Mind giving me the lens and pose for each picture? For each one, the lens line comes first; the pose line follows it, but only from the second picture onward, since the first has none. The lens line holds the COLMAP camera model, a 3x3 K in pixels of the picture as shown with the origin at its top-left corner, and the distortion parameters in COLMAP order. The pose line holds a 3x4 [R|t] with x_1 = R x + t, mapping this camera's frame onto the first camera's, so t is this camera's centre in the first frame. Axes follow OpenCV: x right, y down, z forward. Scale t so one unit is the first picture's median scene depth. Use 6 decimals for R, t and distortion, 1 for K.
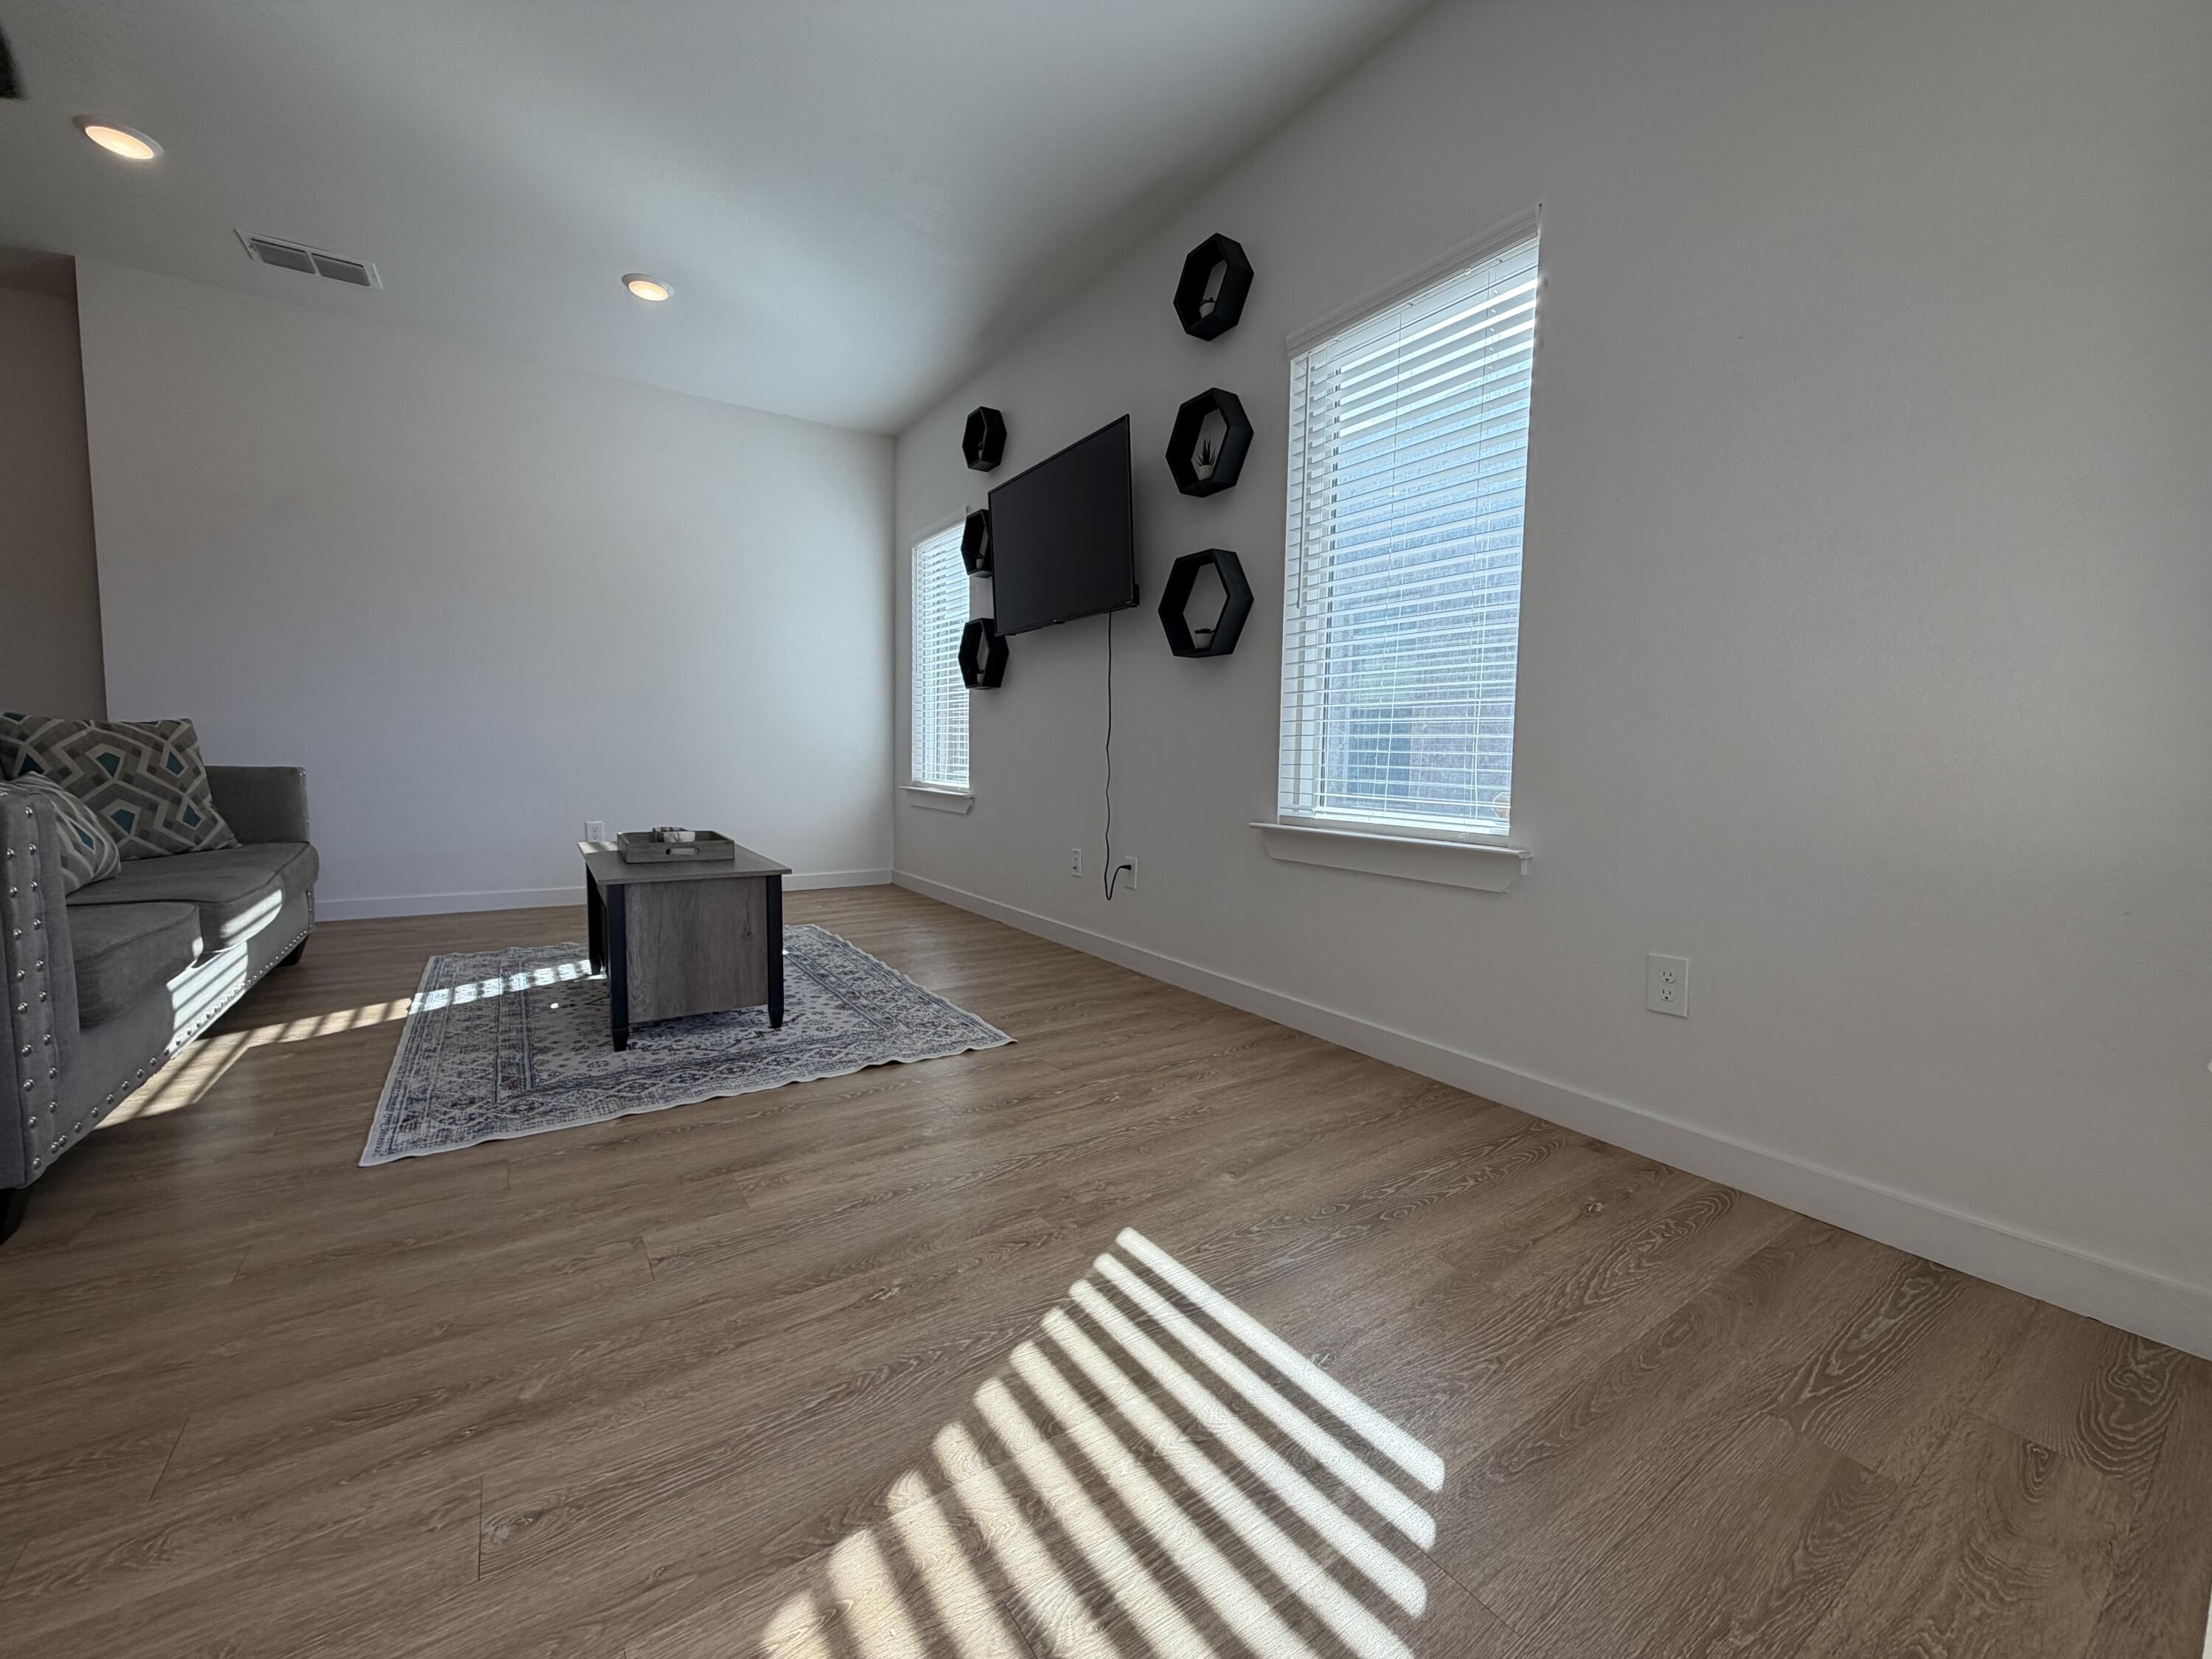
lens RADIAL K [[879.5, 0, 1097.1], [0, 879.5, 830.8], [0, 0, 1]] dist [-0.001415, 0.000493]
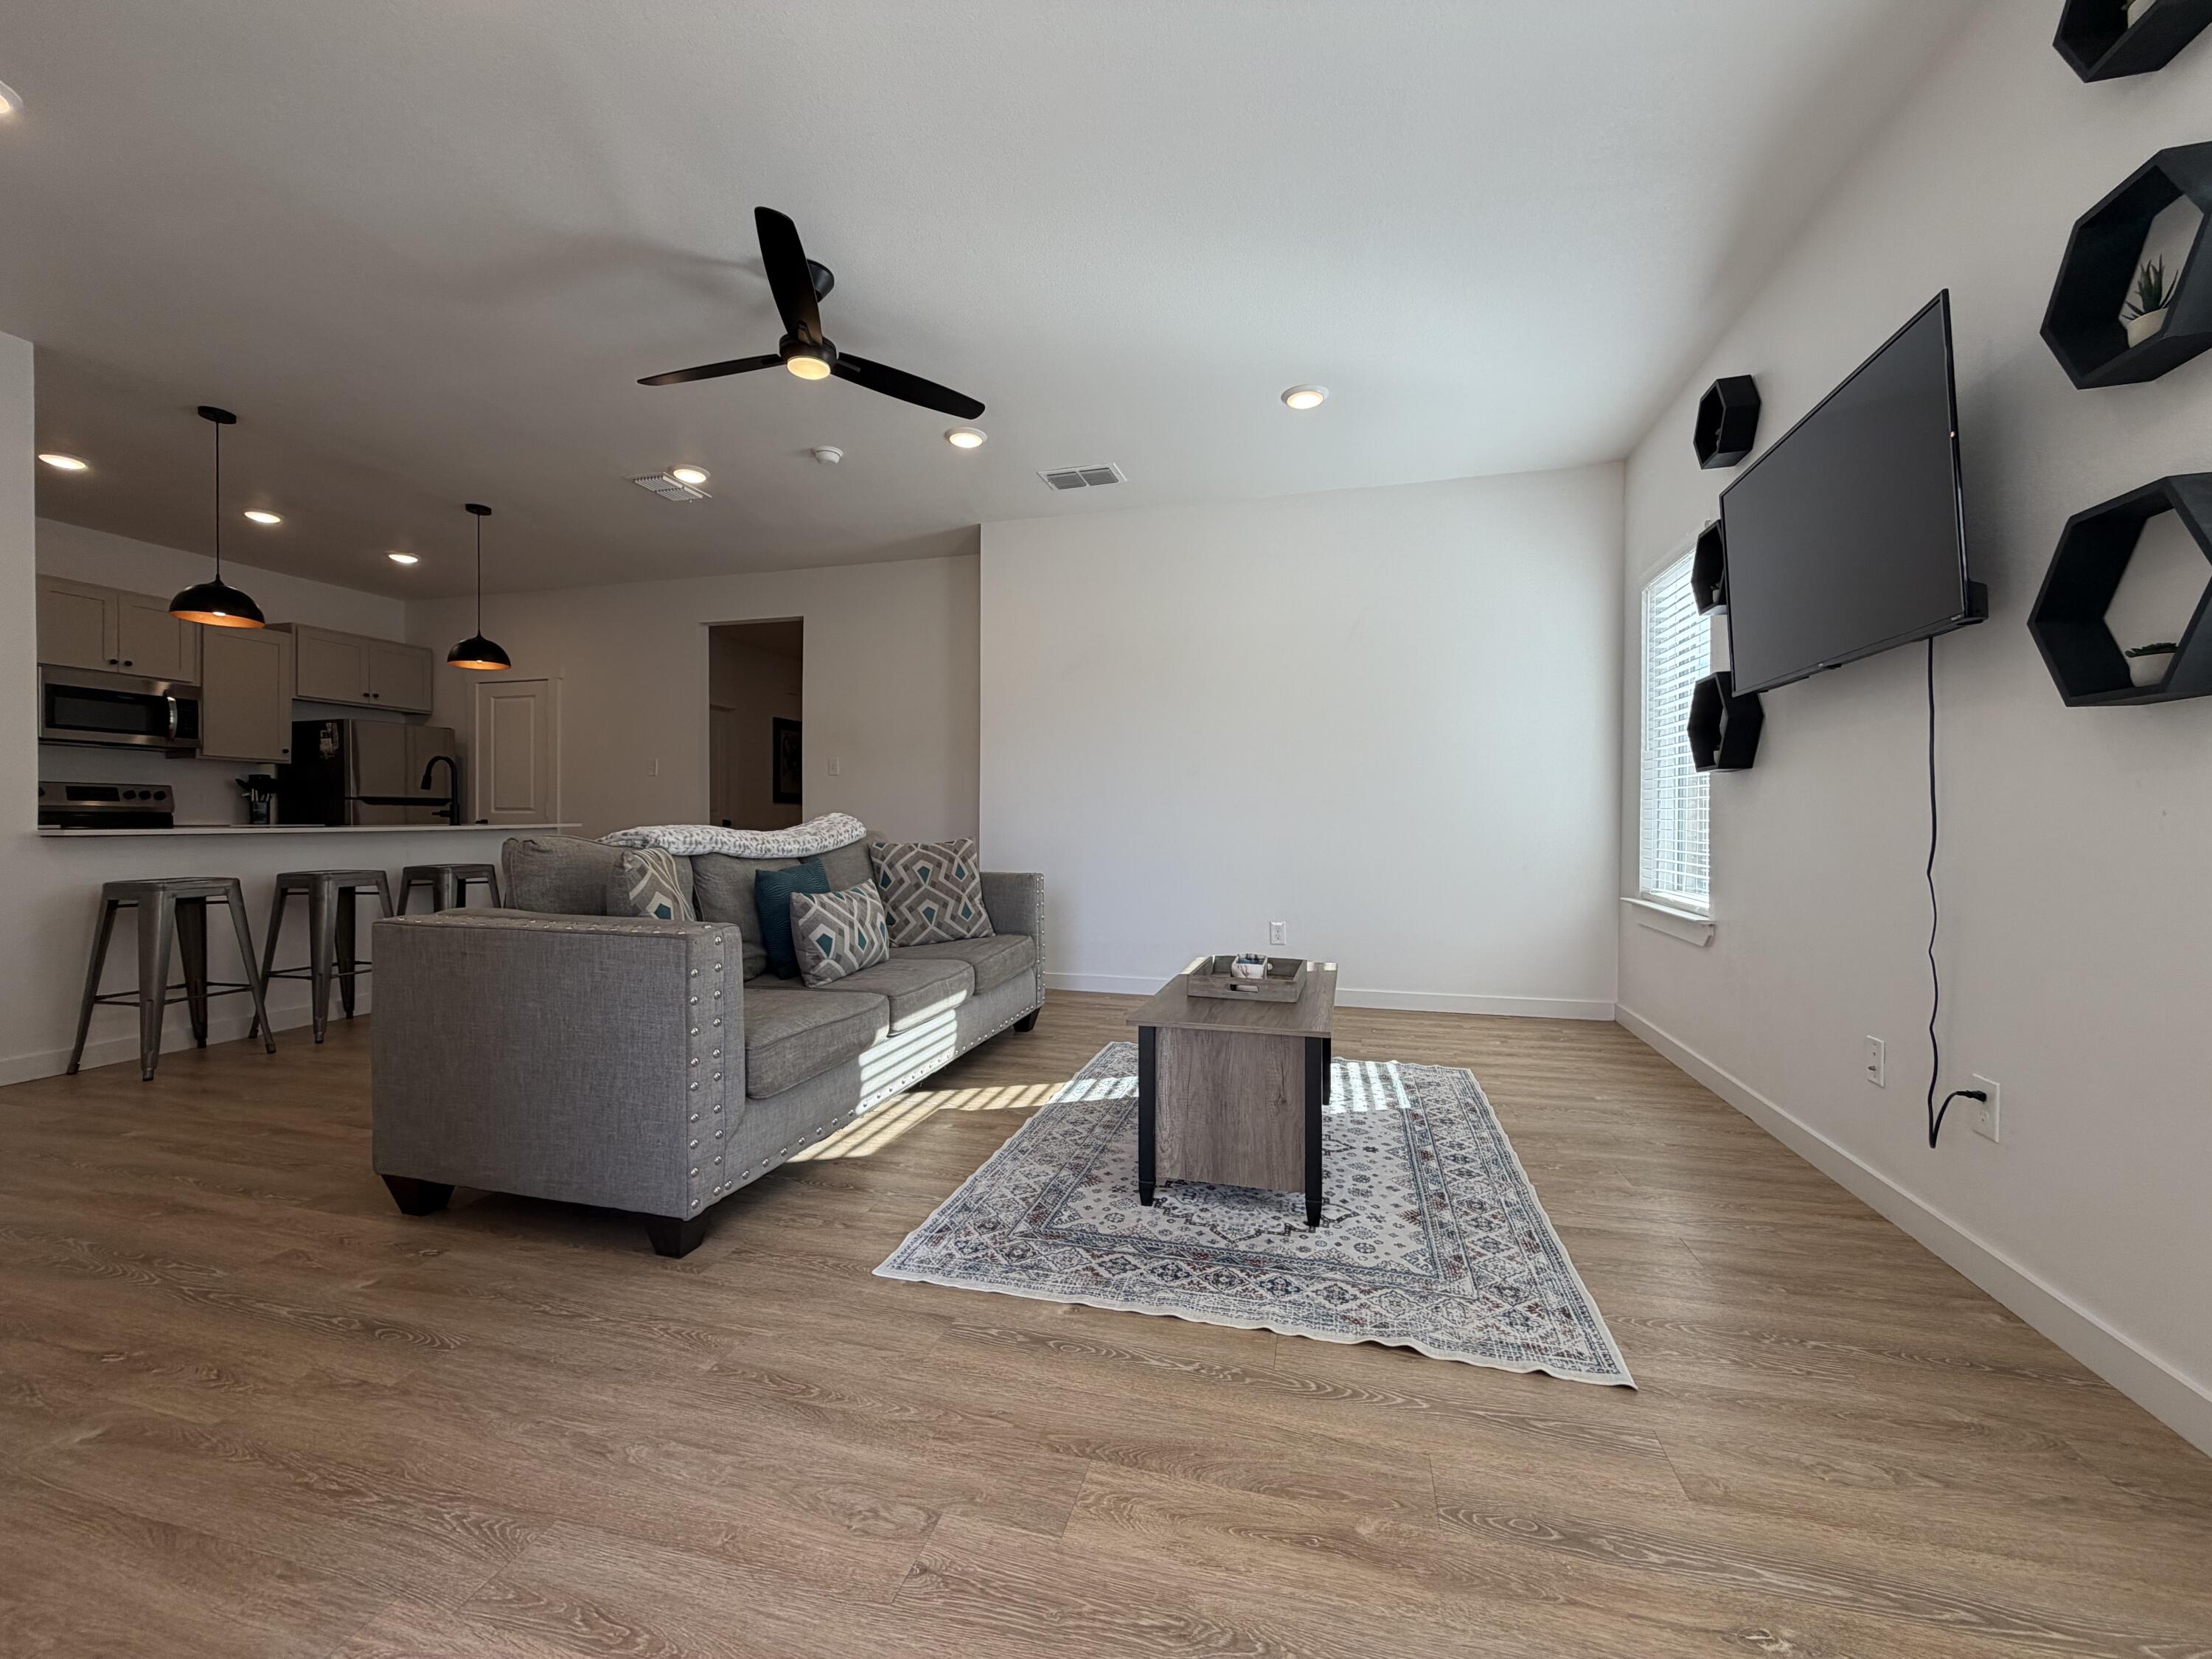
lens RADIAL K [[879.5, 0, 1098.7], [0, 879.5, 831.0], [0, 0, 1]] dist [-0.001415, 0.000493]
pose [[0.654179, -0.008938, -0.756287, 0.117909], [-0.053779, 0.996849, -0.058300, -0.078102], [0.754425, 0.078811, 0.651637, 0.292761]]
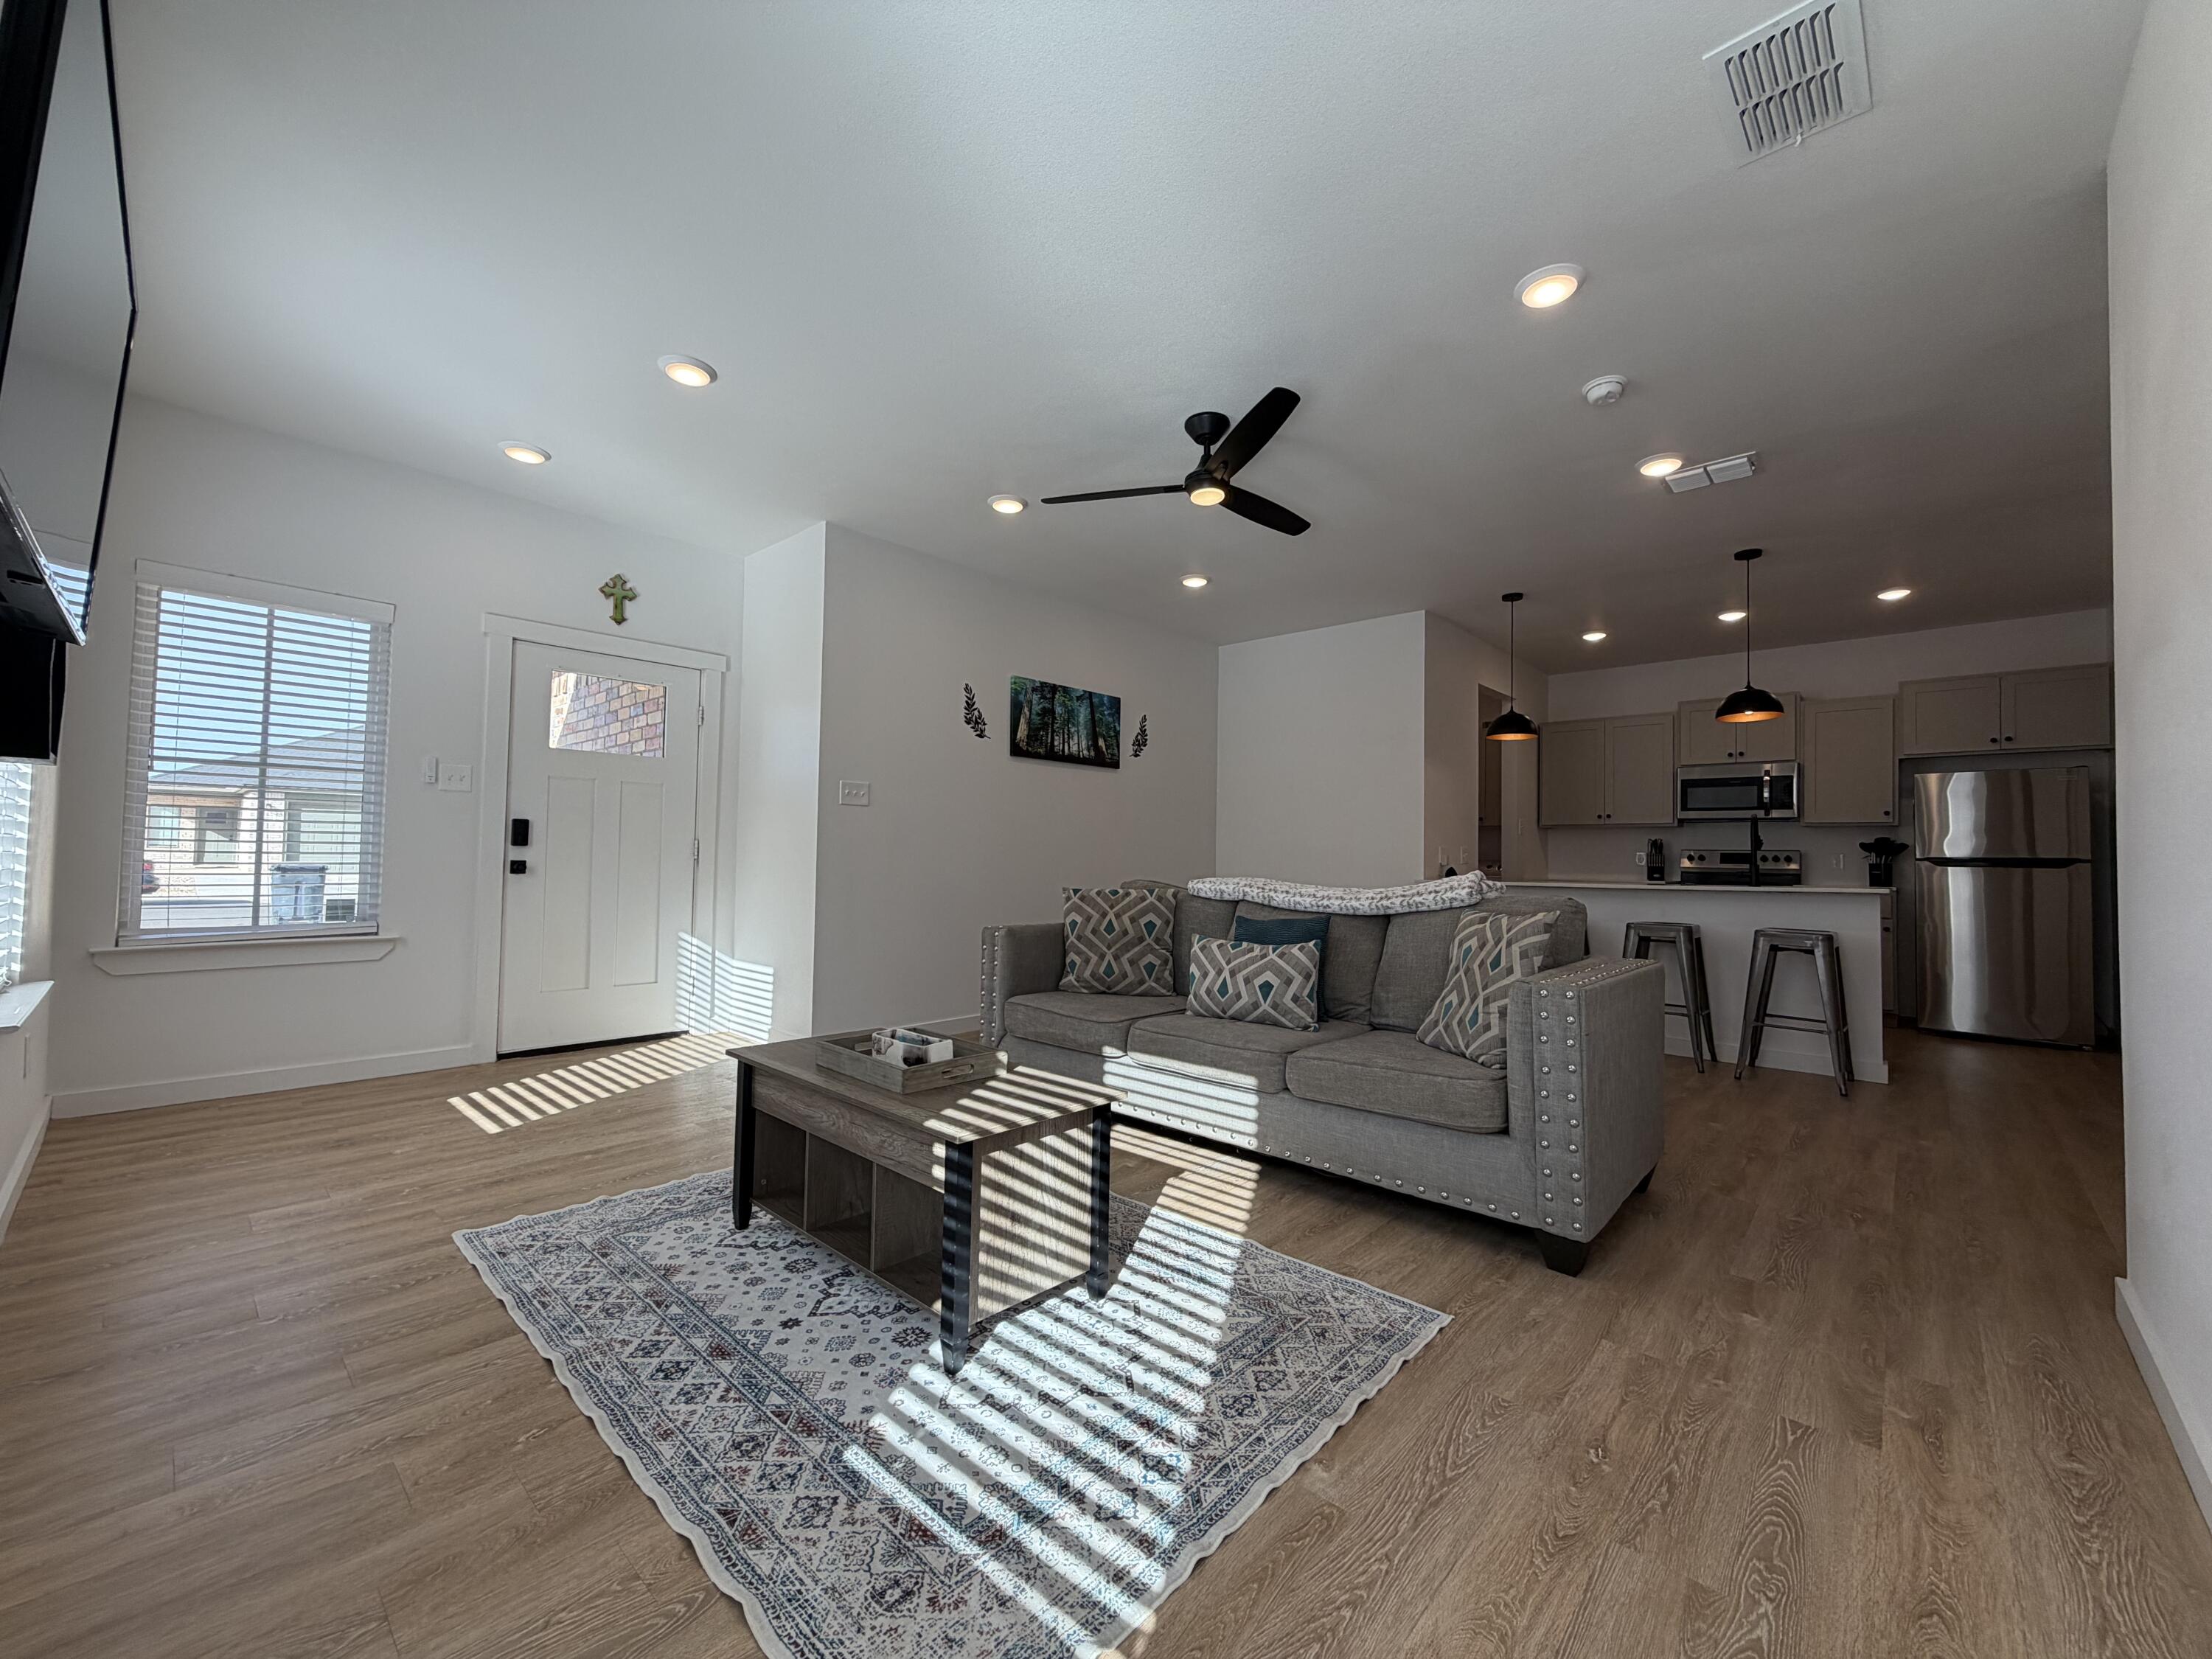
lens RADIAL K [[879.5, 0, 1097.3], [0, 879.5, 828.4], [0, 0, 1]] dist [-0.001415, 0.000493]
pose [[-0.972233, -0.045598, -0.229530, -0.487809], [-0.056474, 0.997560, 0.041039, -0.243313], [0.227098, 0.052862, -0.972436, 1.918045]]
